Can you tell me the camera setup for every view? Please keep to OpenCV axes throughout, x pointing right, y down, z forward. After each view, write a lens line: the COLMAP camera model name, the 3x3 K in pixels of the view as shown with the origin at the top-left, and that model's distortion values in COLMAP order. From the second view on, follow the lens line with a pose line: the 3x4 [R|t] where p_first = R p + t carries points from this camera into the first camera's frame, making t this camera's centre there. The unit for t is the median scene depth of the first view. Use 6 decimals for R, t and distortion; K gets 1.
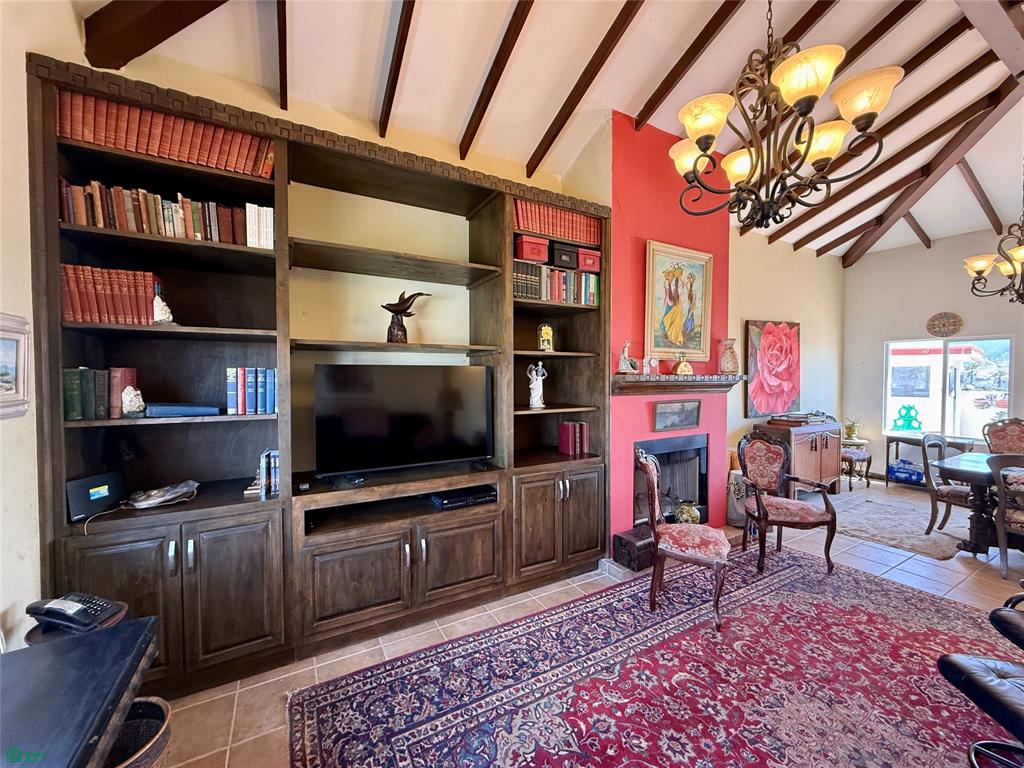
lens RADIAL K [[408.1, 0, 511.5], [0, 408.1, 384.4], [0, 0, 1]] dist [0.000174, 0.000889]
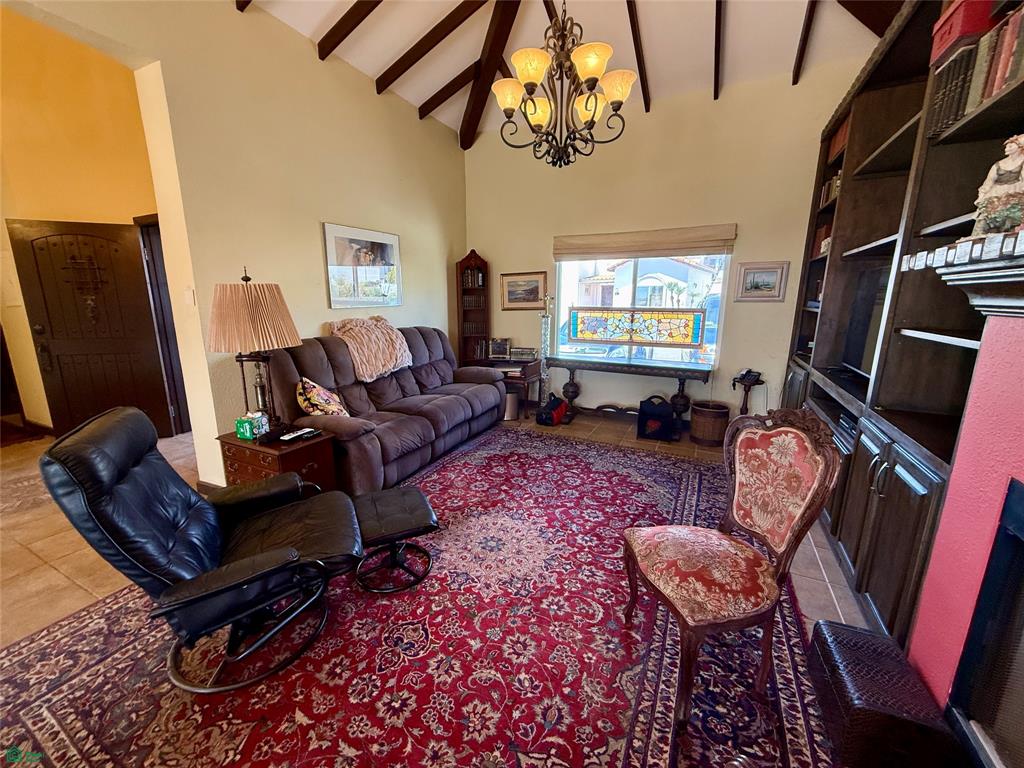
lens RADIAL K [[408.1, 0, 510.1], [0, 408.1, 384.1], [0, 0, 1]] dist [0.000174, 0.000889]
pose [[-0.825103, 0.116367, -0.552869, 0.728237], [-0.015308, 0.973596, 0.227766, 0.011138], [0.564775, 0.196394, -0.801535, 0.971934]]
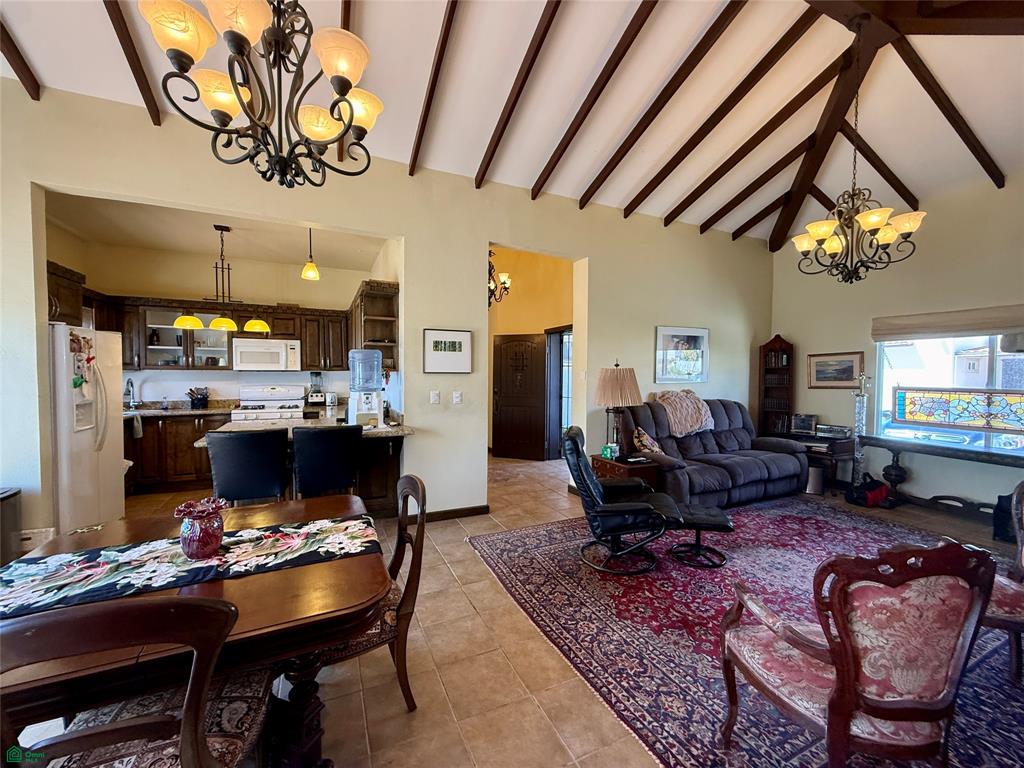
lens RADIAL K [[408.1, 0, 509.8], [0, 408.1, 384.6], [0, 0, 1]] dist [0.000174, 0.000889]
pose [[-0.996847, -0.008767, 0.078863, 0.915057], [-0.004552, 0.998559, 0.053477, -0.004237], [-0.079218, 0.052949, -0.995450, 1.355644]]
